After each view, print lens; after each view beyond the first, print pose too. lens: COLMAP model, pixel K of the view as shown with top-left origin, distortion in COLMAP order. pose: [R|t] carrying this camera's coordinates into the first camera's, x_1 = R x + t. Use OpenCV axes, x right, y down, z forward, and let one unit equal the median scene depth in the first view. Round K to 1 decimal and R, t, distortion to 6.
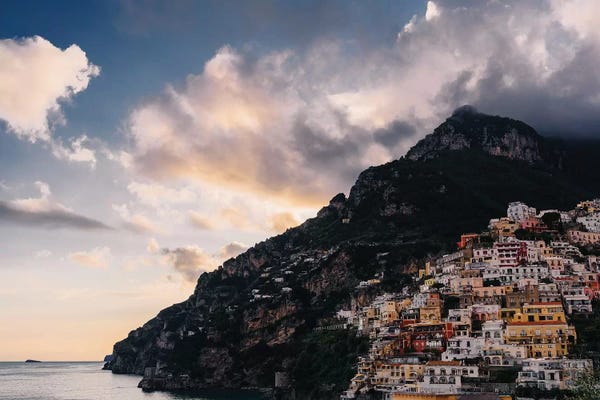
lens RADIAL K [[665.4, 0, 302.1], [0, 665.4, 205.4], [0, 0, 1]] dist [-0.001054, -0.019777]
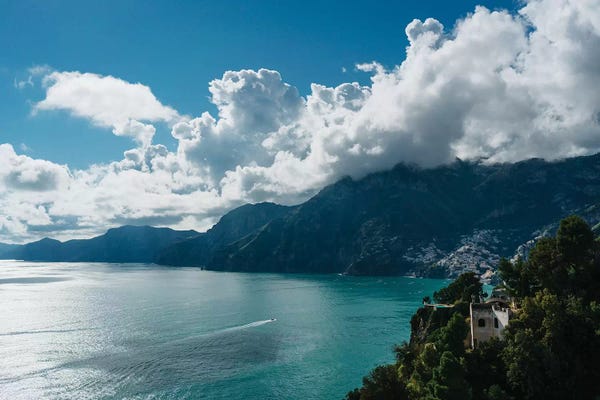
lens RADIAL K [[507.0, 0, 331.4], [0, 507.0, 200.5], [0, 0, 1]] dist [0.000691, 0.000282]
pose [[0.958573, 0.011312, 0.284623, -2.820760], [-0.045726, 0.992363, 0.114560, -1.152092], [-0.281153, -0.122829, 0.951770, -4.004095]]
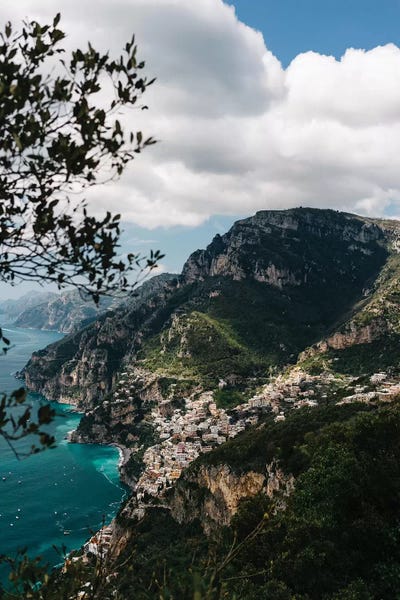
lens RADIAL K [[611.8, 0, 182.2], [0, 611.8, 299.8], [0, 0, 1]] dist [-0.005973, -0.008467]
pose [[0.999441, 0.011712, 0.031300, 0.199435], [-0.017578, 0.980787, 0.194288, -1.476663], [-0.028423, -0.194730, 0.980445, -2.338607]]
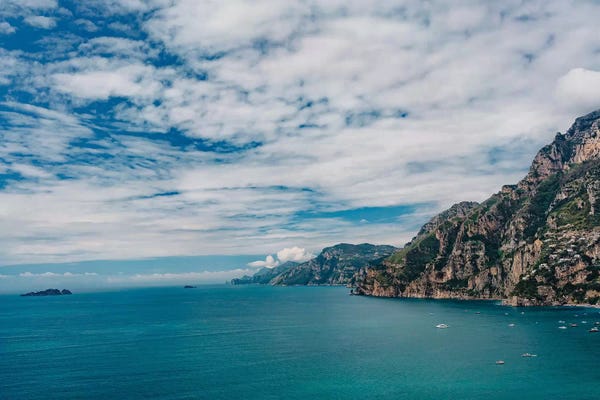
lens RADIAL K [[611.8, 0, 355.8], [0, 611.8, 191.1], [0, 0, 1]] dist [-0.005973, -0.008467]
pose [[0.995117, -0.040718, -0.089914, -1.260536], [0.048121, 0.995490, 0.081758, -0.610149], [0.086180, -0.085685, 0.992588, -2.102119]]
